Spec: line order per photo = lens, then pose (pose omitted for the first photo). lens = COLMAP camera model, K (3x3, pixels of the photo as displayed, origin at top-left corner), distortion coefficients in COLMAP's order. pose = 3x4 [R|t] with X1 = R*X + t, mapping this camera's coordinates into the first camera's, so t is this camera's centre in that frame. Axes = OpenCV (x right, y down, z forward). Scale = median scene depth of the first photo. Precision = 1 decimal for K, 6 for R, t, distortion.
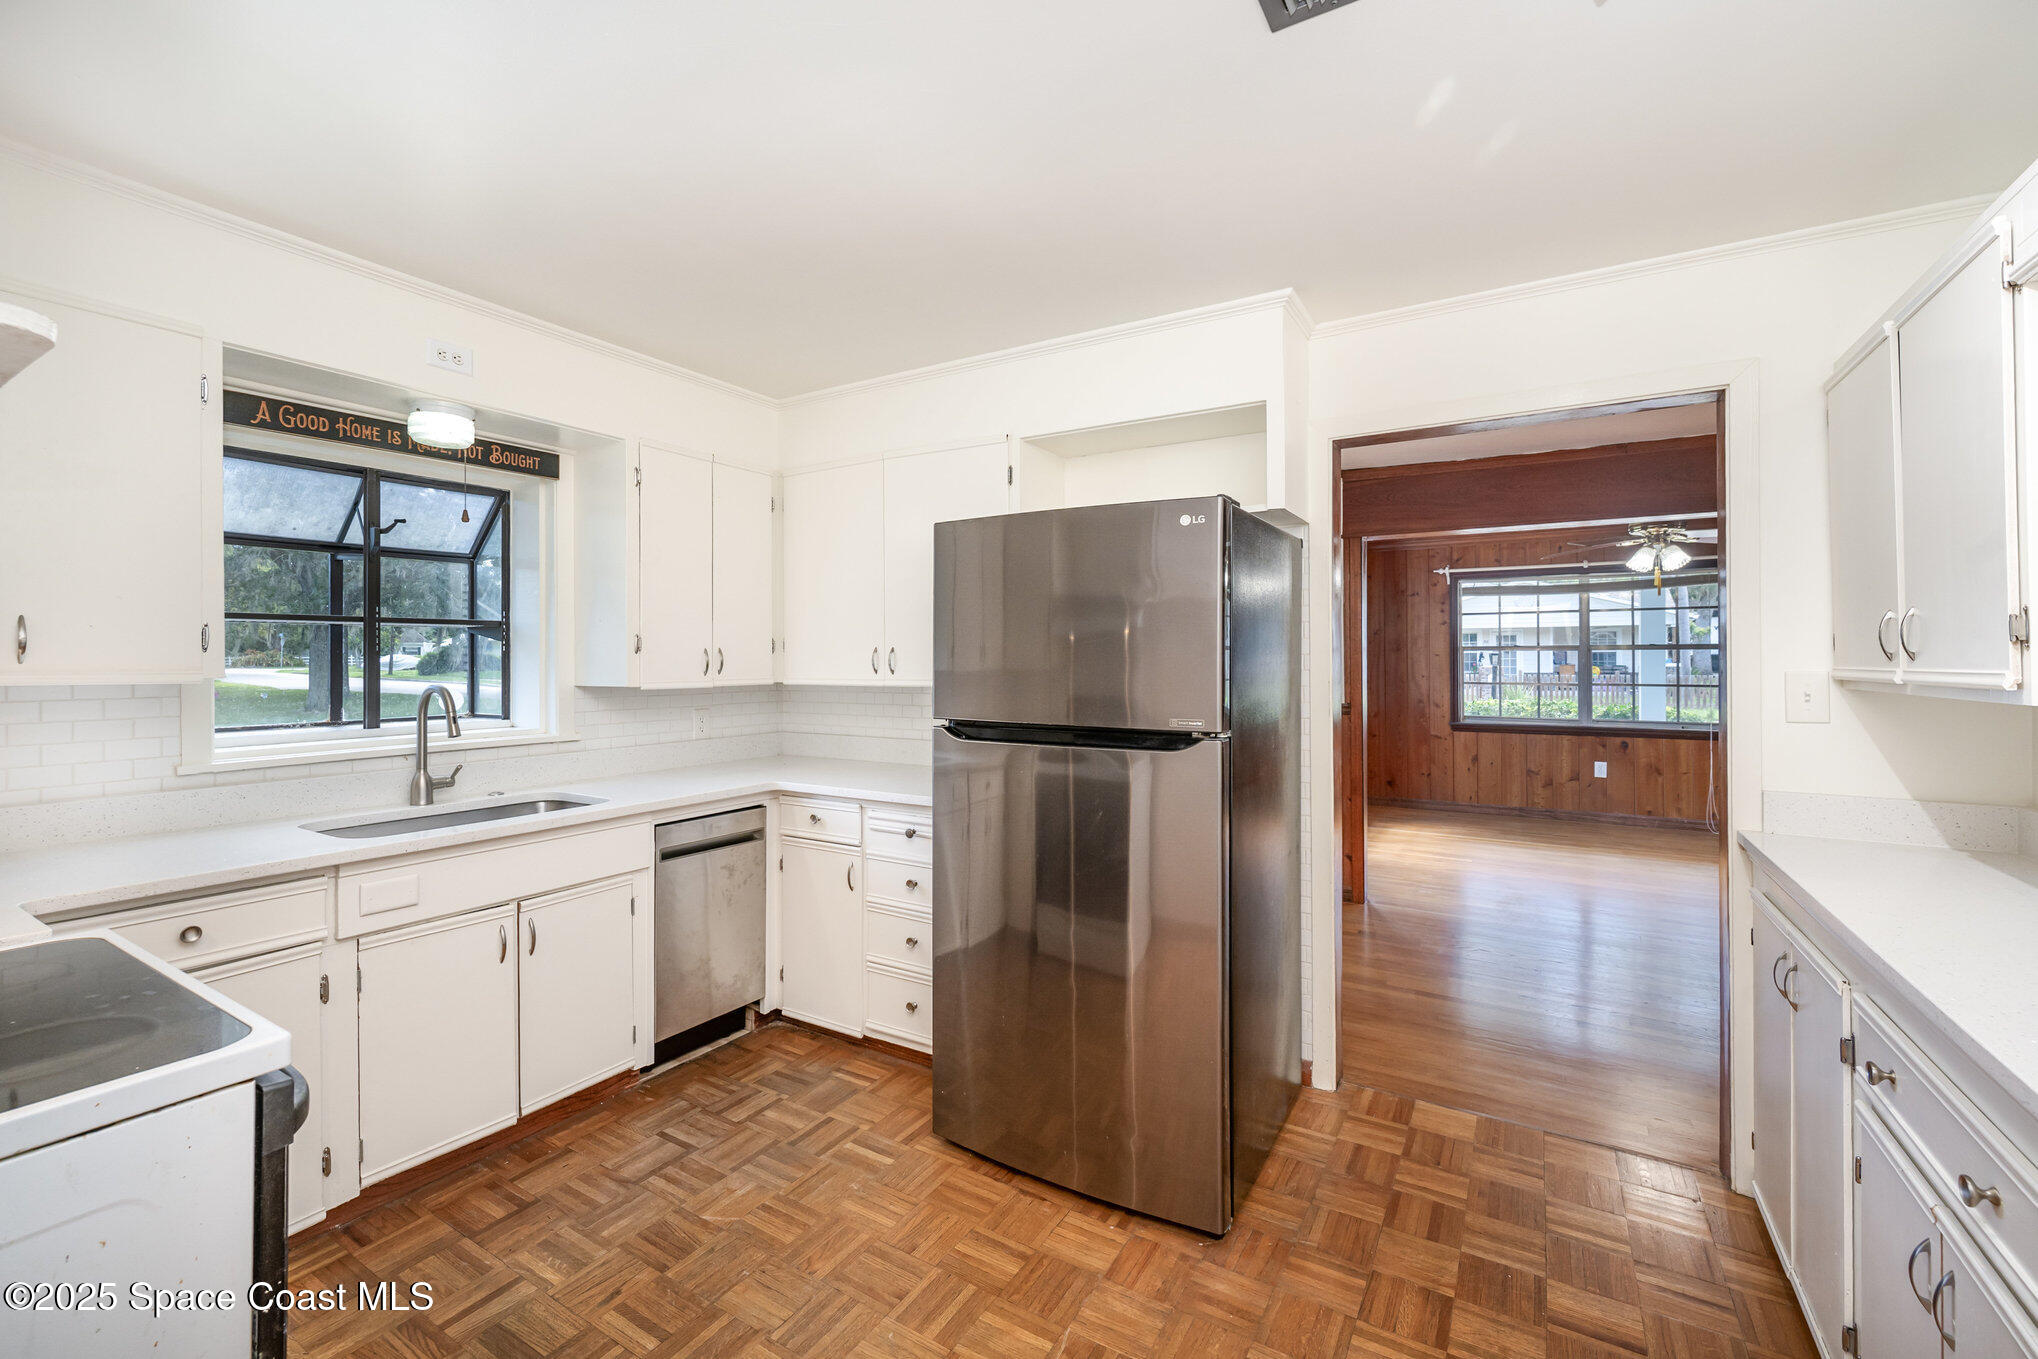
lens RADIAL K [[857.7, 0, 1017.5], [0, 857.7, 647.4], [0, 0, 1]] dist [0.000843, 0.000389]
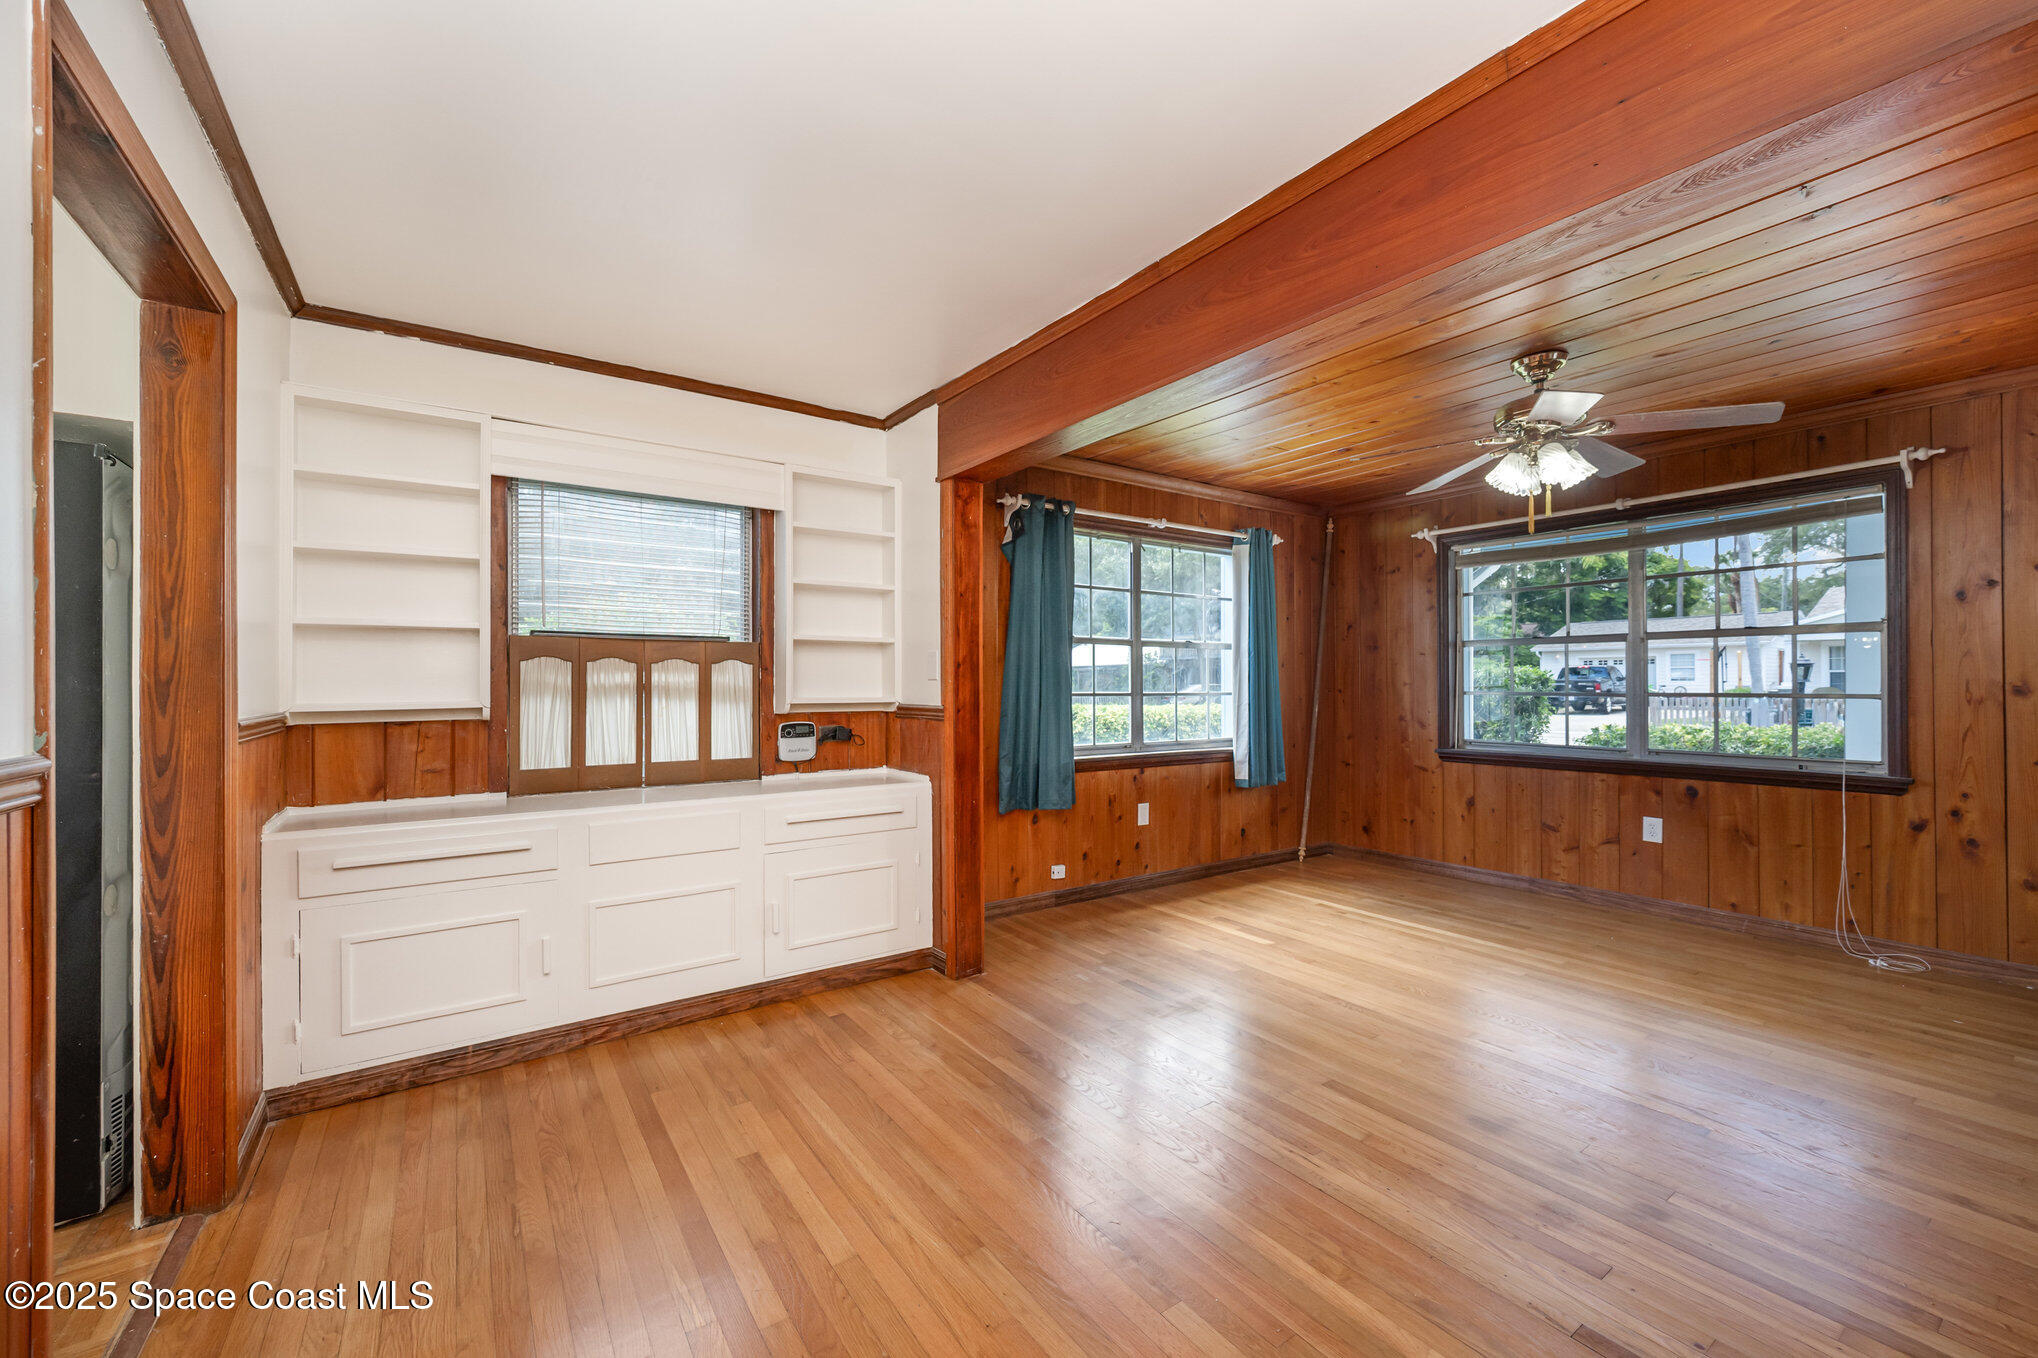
lens RADIAL K [[811.6, 0, 1006.2], [0, 811.6, 675.4], [0, 0, 1]] dist [0.000089, -0.000583]
pose [[0.909308, -0.001957, -0.416119, 0.517376], [0.002856, 0.999995, 0.001538, 0.028679], [0.416114, -0.002587, 0.909309, 0.276418]]
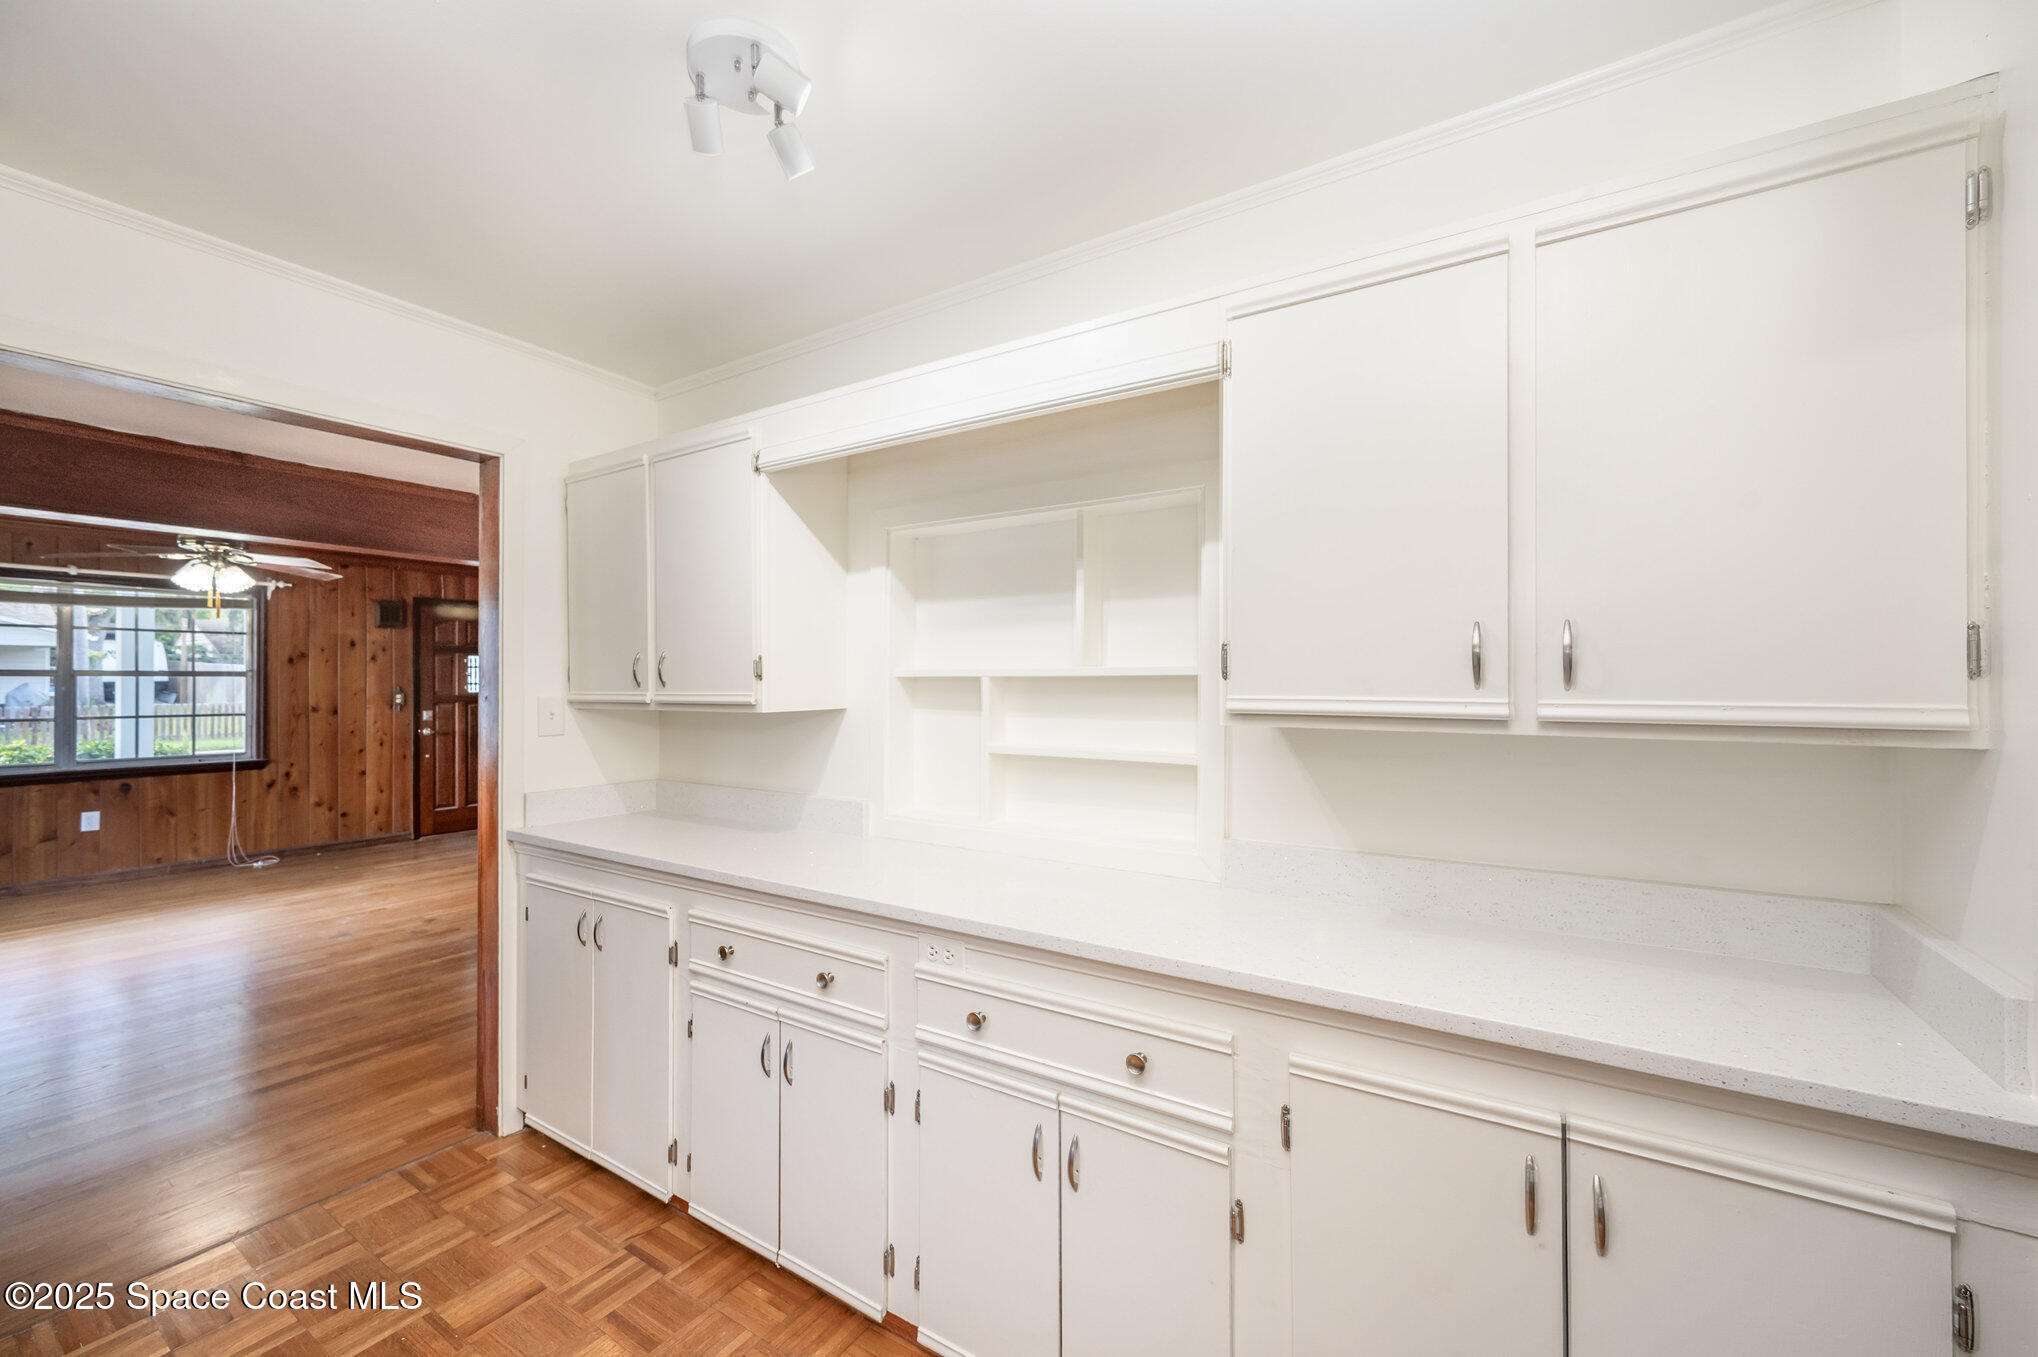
lens RADIAL K [[811.6, 0, 1034.1], [0, 811.6, 682.0], [0, 0, 1]] dist [0.000089, -0.000583]
pose [[0.013280, 0.002349, 0.999909, -0.091873], [-0.010608, 0.999941, -0.002208, 0.000579], [-0.999856, -0.010577, 0.013304, 0.087137]]
